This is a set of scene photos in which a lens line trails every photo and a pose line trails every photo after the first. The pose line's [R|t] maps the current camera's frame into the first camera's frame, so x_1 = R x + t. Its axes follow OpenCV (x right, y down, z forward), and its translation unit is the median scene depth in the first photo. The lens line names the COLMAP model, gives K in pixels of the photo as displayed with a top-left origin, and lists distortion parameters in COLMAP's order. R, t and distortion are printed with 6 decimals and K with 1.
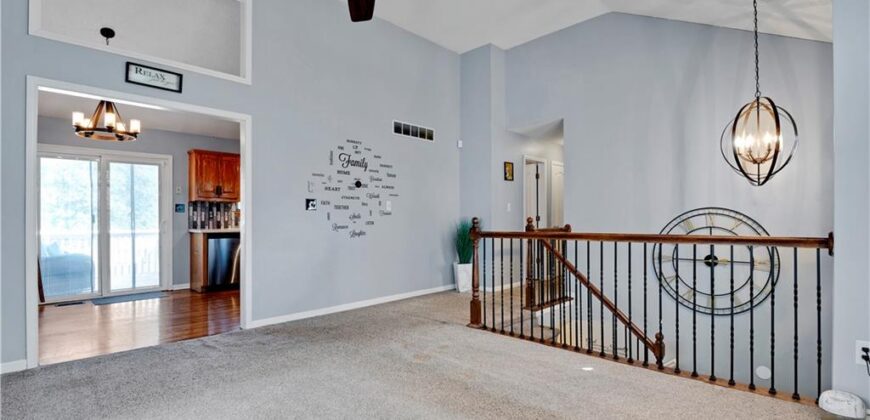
lens RADIAL K [[407.8, 0, 438.8], [0, 407.8, 218.1], [0, 0, 1]] dist [-0.004781, -0.005135]
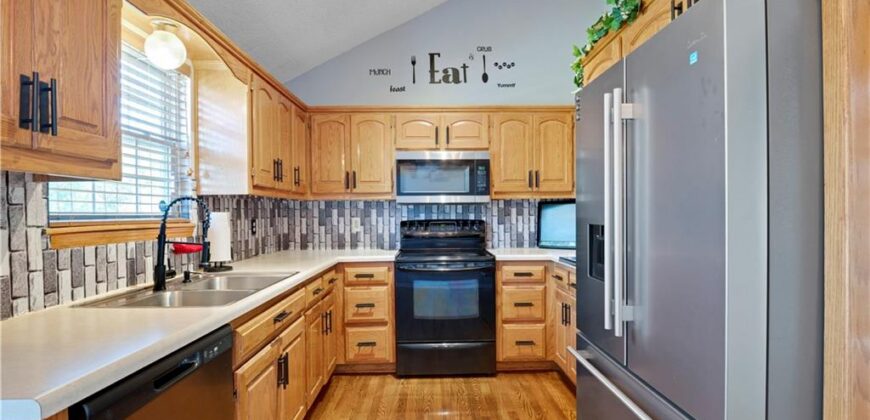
lens RADIAL K [[407.8, 0, 434.5], [0, 407.8, 216.5], [0, 0, 1]] dist [-0.004781, -0.005135]
pose [[0.704008, -0.003612, 0.710183, -0.547012], [-0.005406, 0.999931, 0.010445, -0.026018], [-0.710172, -0.011193, 0.703939, 0.776066]]
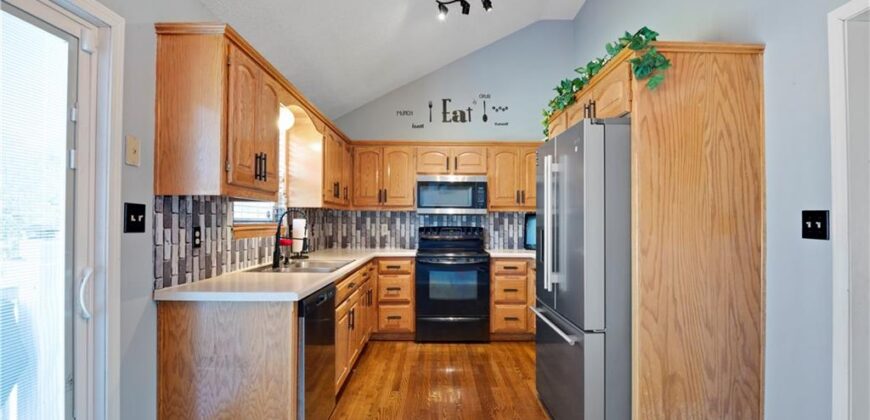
lens RADIAL K [[407.8, 0, 436.1], [0, 407.8, 213.5], [0, 0, 1]] dist [-0.004781, -0.005135]
pose [[0.711588, 0.025152, 0.702147, -0.677974], [-0.019288, 0.999682, -0.016263, -0.026951], [-0.702332, -0.001971, 0.711847, 0.657885]]
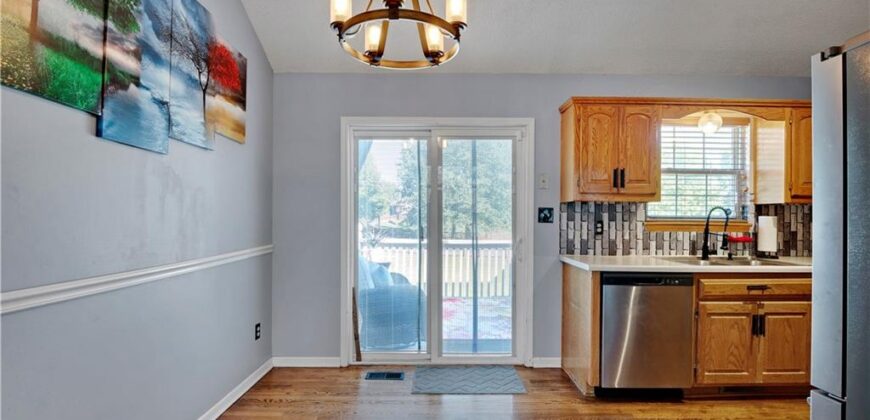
lens RADIAL K [[407.8, 0, 438.1], [0, 407.8, 211.7], [0, 0, 1]] dist [-0.004781, -0.005135]
pose [[0.706350, 0.010134, -0.707790, -0.354754], [-0.006180, 0.999948, 0.008150, -0.032281], [0.707835, -0.001383, 0.706376, 0.518103]]
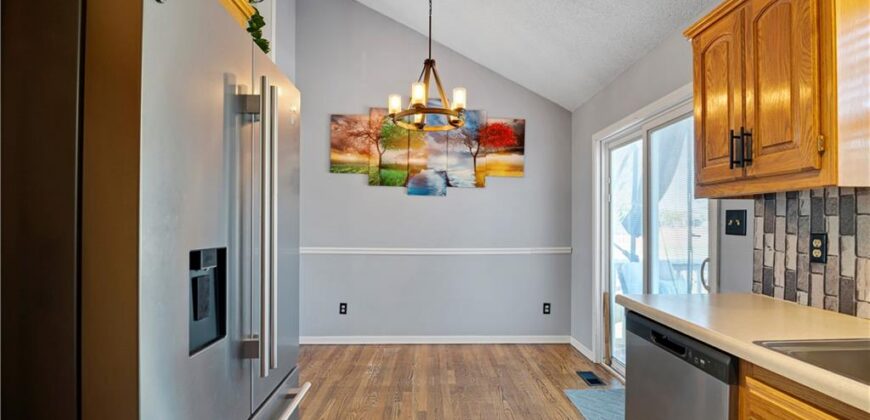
lens RADIAL K [[407.8, 0, 431.1], [0, 407.8, 217.7], [0, 0, 1]] dist [-0.004781, -0.005135]
pose [[-0.709473, 0.002326, -0.704729, -0.242039], [0.017945, 0.999730, -0.014766, -0.027677], [0.704505, -0.023122, -0.709323, 1.048092]]
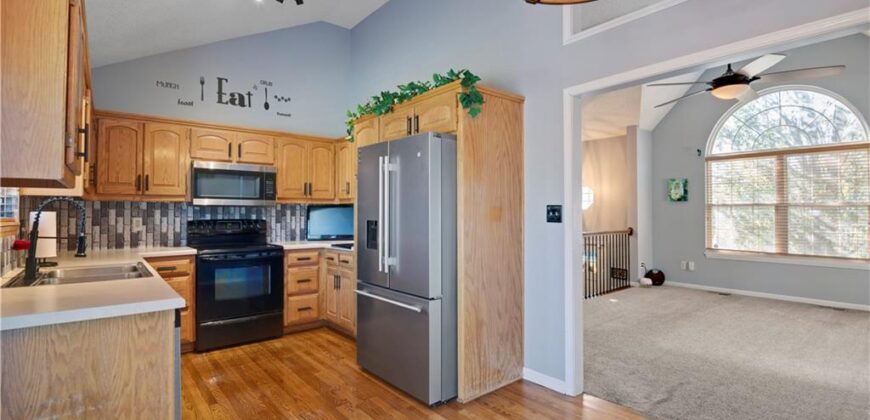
lens RADIAL K [[407.8, 0, 438.7], [0, 407.8, 204.3], [0, 0, 1]] dist [-0.004781, -0.005135]
pose [[0.104887, 0.029877, 0.994035, -0.773316], [-0.010434, 0.999527, -0.028941, -0.024843], [-0.994429, -0.007336, 0.105149, 0.752439]]
